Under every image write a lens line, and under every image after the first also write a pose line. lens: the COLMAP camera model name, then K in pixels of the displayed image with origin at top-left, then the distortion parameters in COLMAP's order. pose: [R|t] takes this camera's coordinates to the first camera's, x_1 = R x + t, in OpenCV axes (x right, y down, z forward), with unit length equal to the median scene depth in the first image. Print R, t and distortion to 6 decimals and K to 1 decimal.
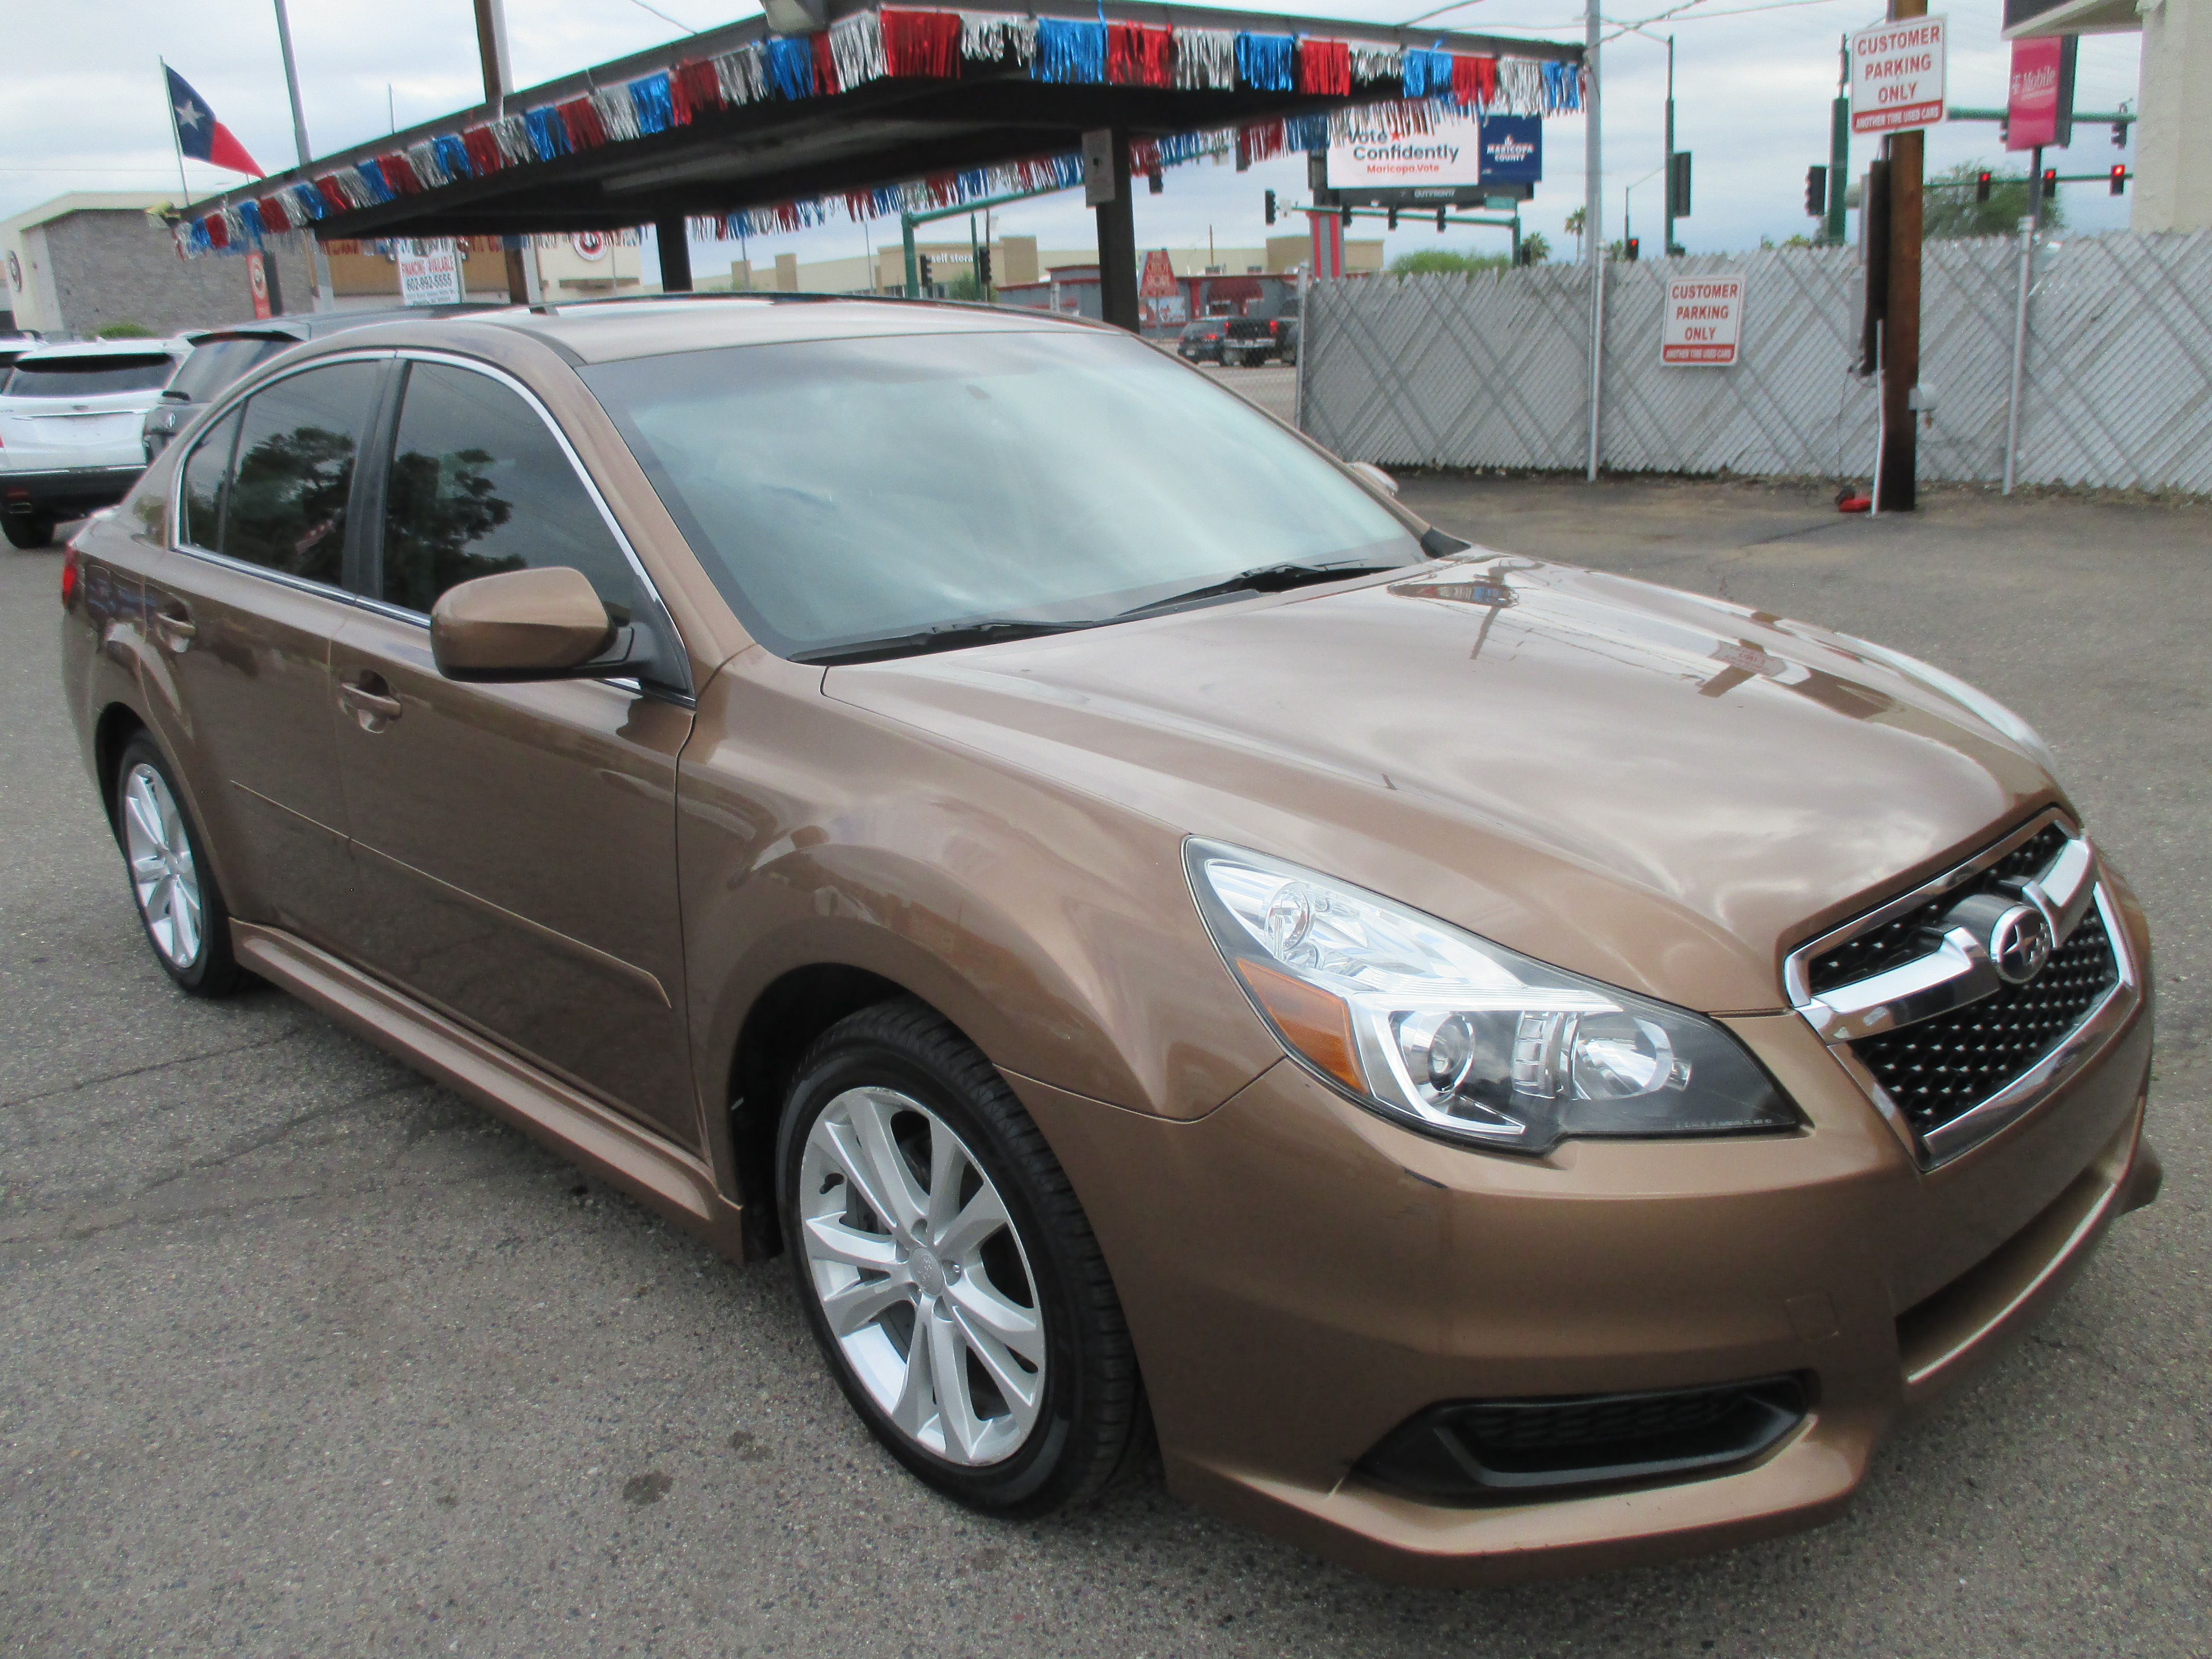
lens RADIAL K [[1785.1, 0, 1111.2], [0, 1785.1, 859.7], [0, 0, 1]] dist [-0.037635, 0.009461]
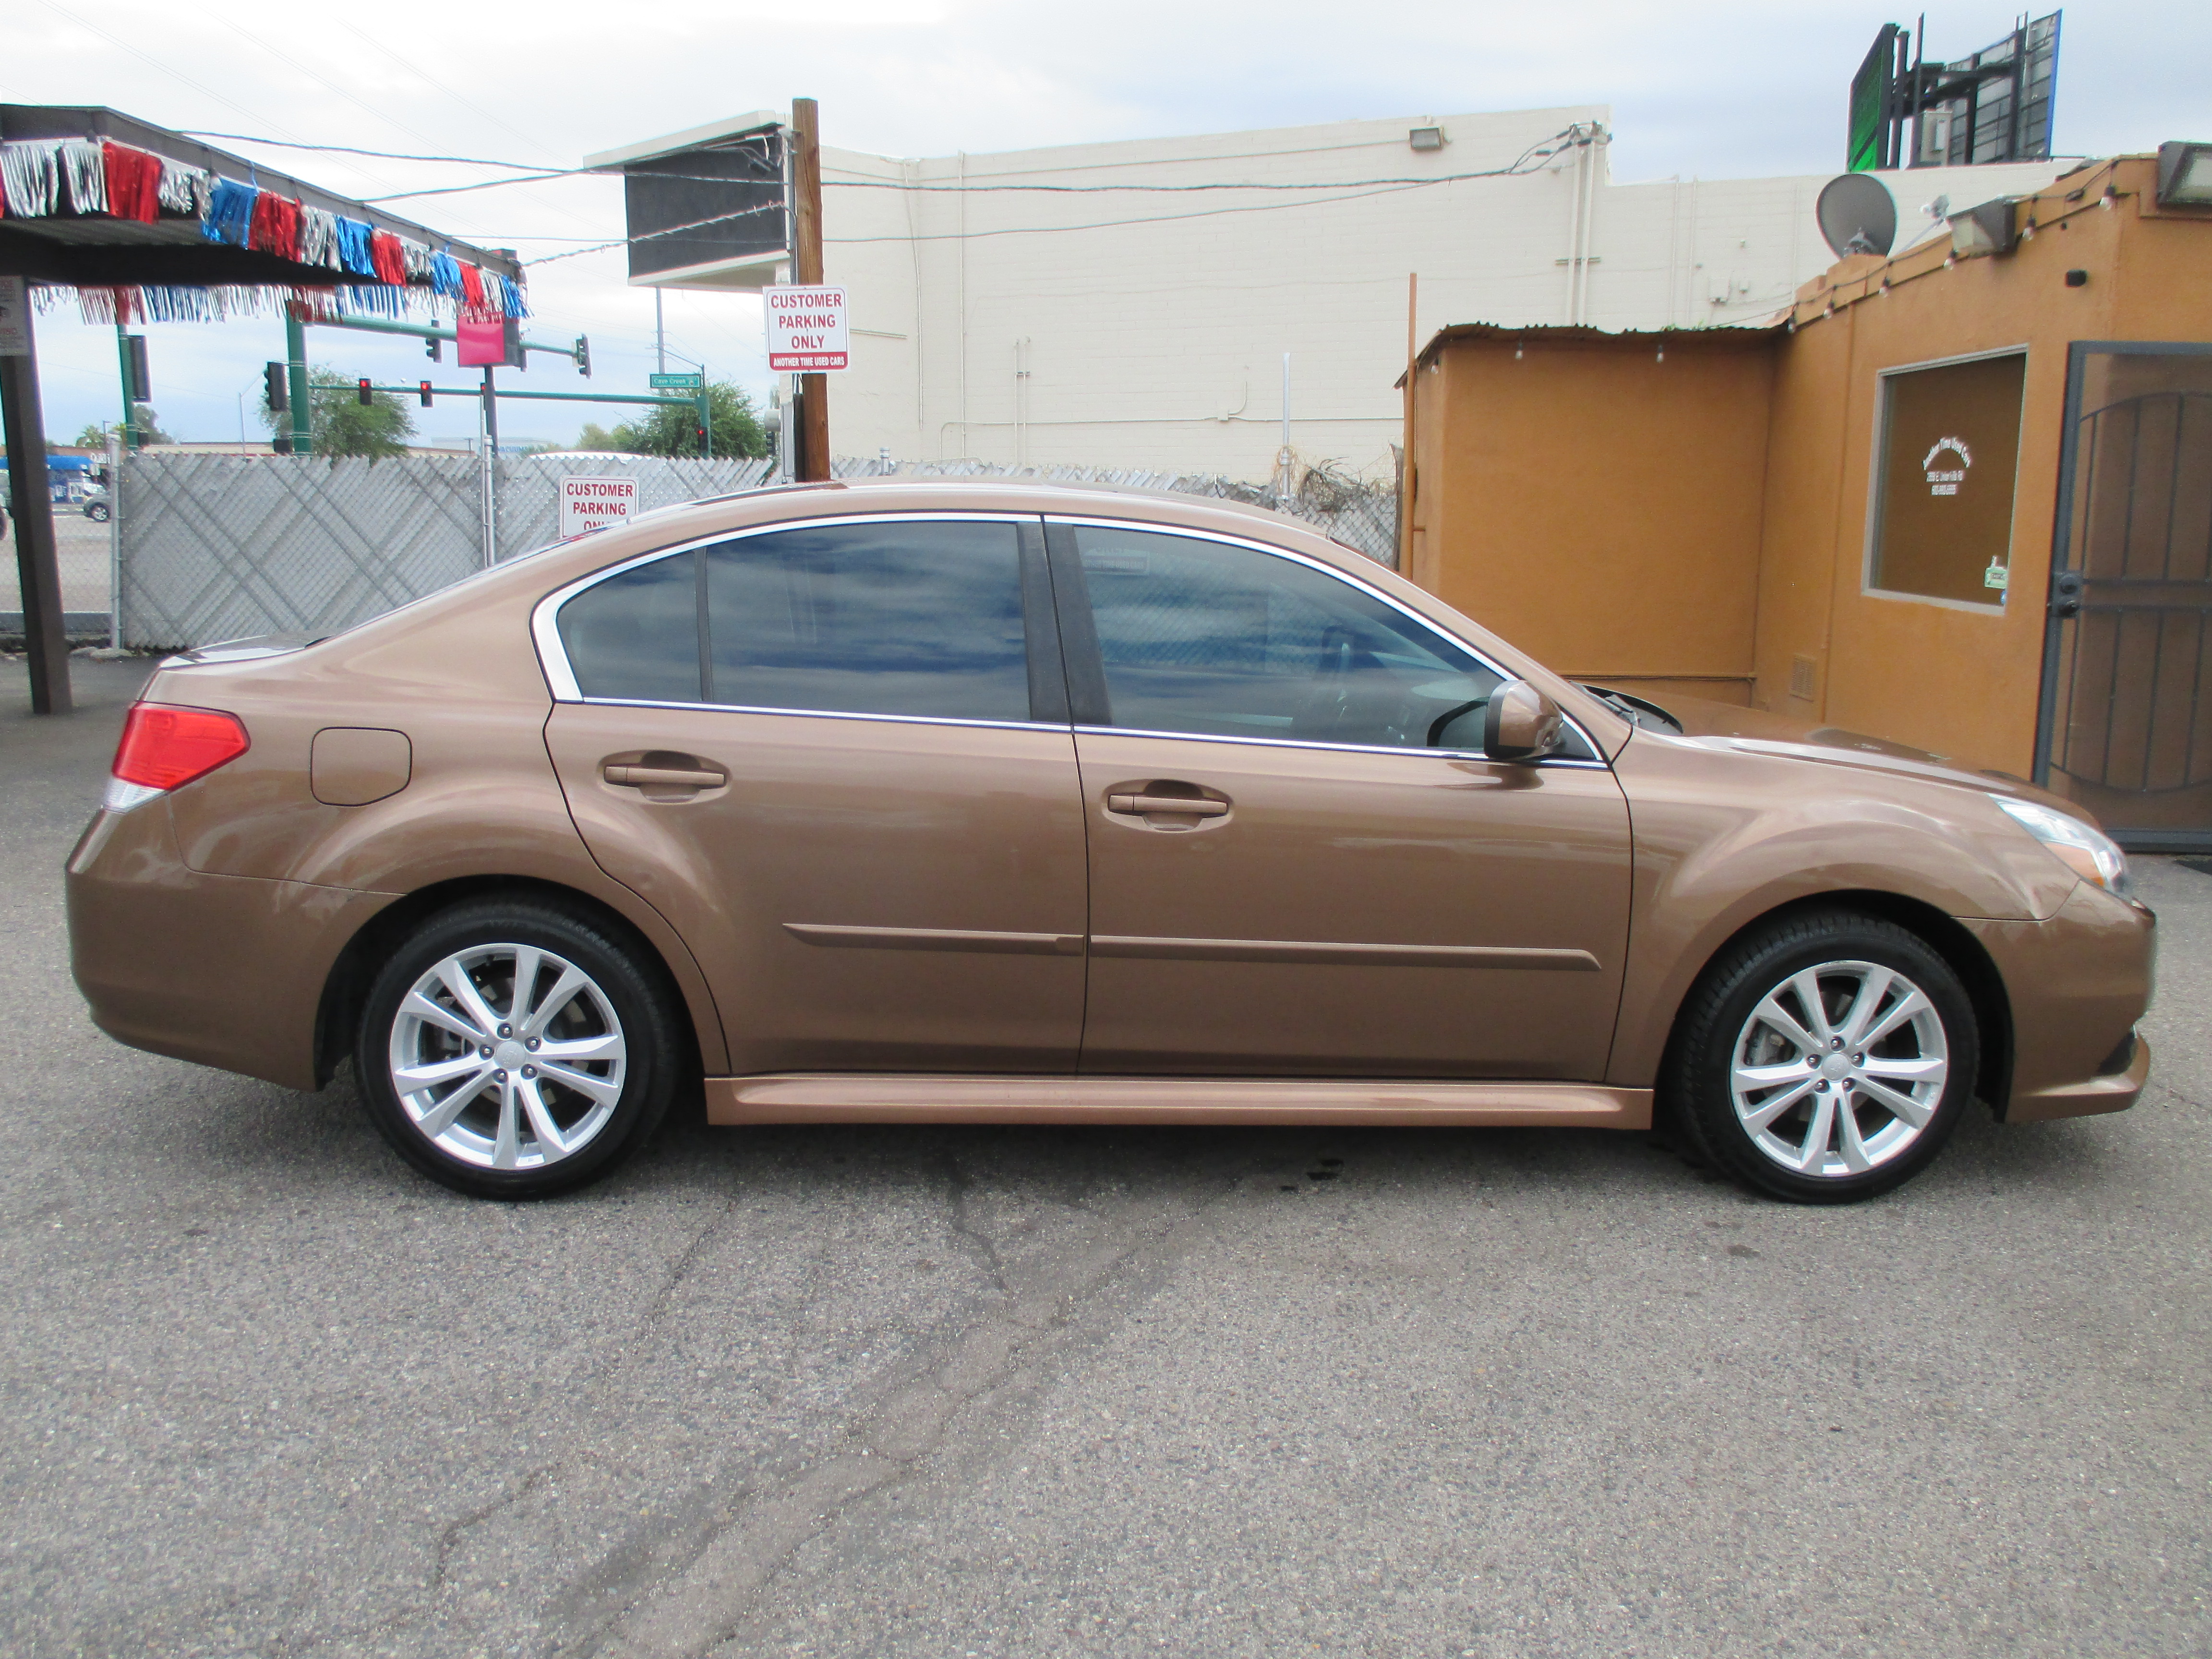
lens RADIAL K [[1785.1, 0, 1111.2], [0, 1785.1, 859.7], [0, 0, 1]] dist [-0.037635, 0.009461]
pose [[0.675733, -0.090145, 0.731614, -0.297712], [0.165764, 0.985657, -0.031657, -0.004854], [-0.718267, 0.142667, 0.680984, 0.048132]]
